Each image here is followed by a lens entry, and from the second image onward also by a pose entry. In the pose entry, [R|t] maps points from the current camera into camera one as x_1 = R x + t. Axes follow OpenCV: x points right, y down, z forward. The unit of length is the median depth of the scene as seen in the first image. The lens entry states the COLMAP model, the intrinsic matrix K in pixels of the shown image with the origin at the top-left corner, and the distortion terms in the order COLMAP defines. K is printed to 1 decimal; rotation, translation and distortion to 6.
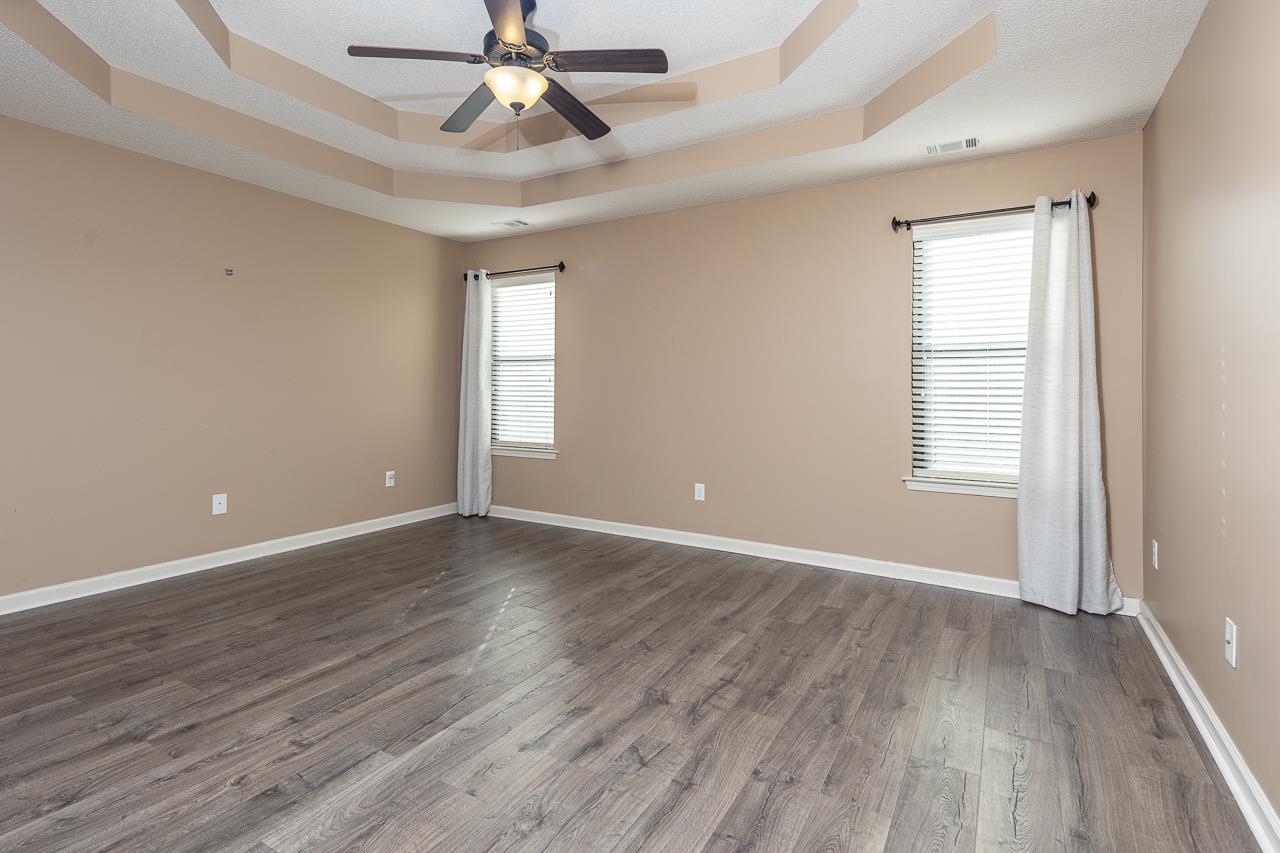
lens RADIAL K [[610.2, 0, 638.0], [0, 610.2, 396.6], [0, 0, 1]] dist [0.057732, -0.025001]
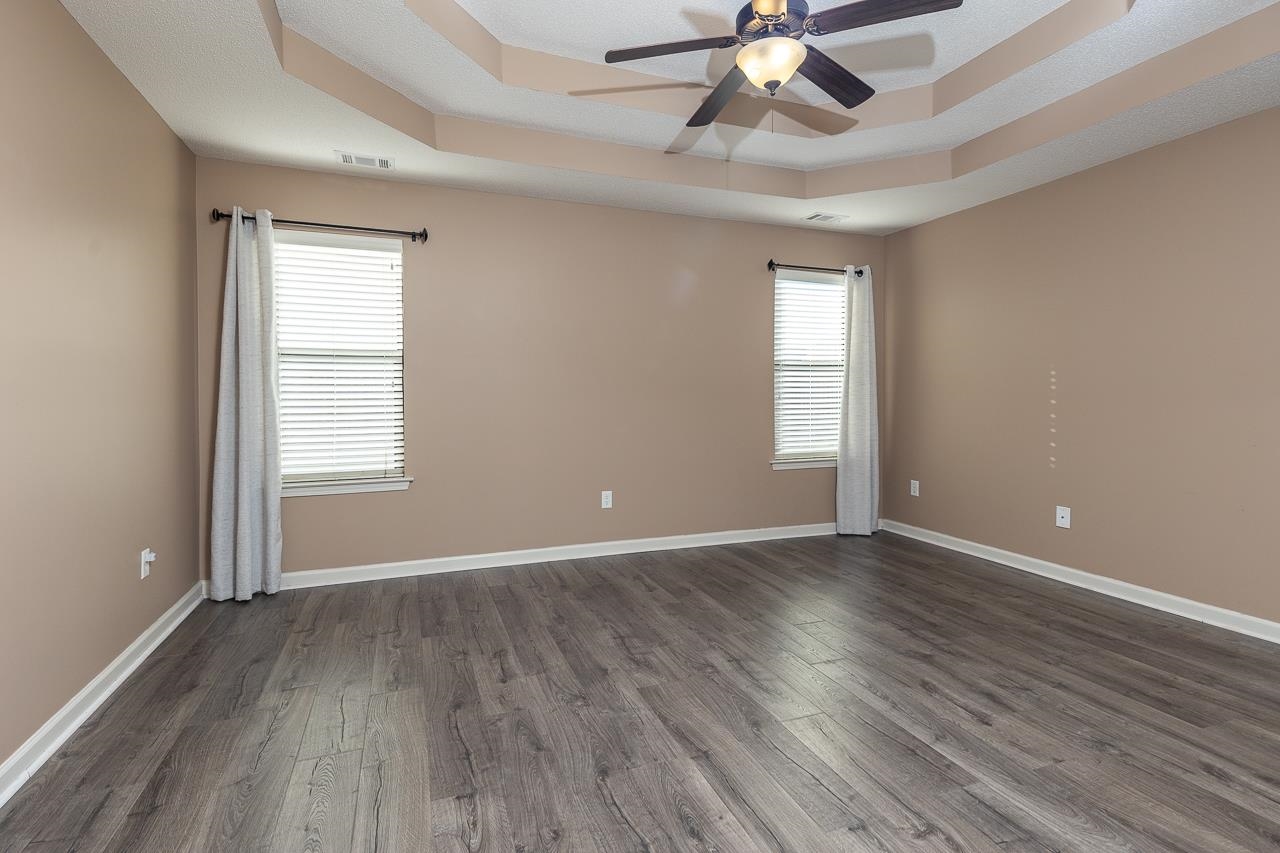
lens RADIAL K [[610.2, 0, 638.0], [0, 610.2, 396.6], [0, 0, 1]] dist [0.057732, -0.025001]
pose [[0.623635, -0.008272, 0.781672, -0.911615], [0.017673, 0.999838, -0.003519, -0.005820], [-0.781516, 0.016010, 0.623680, 0.507211]]
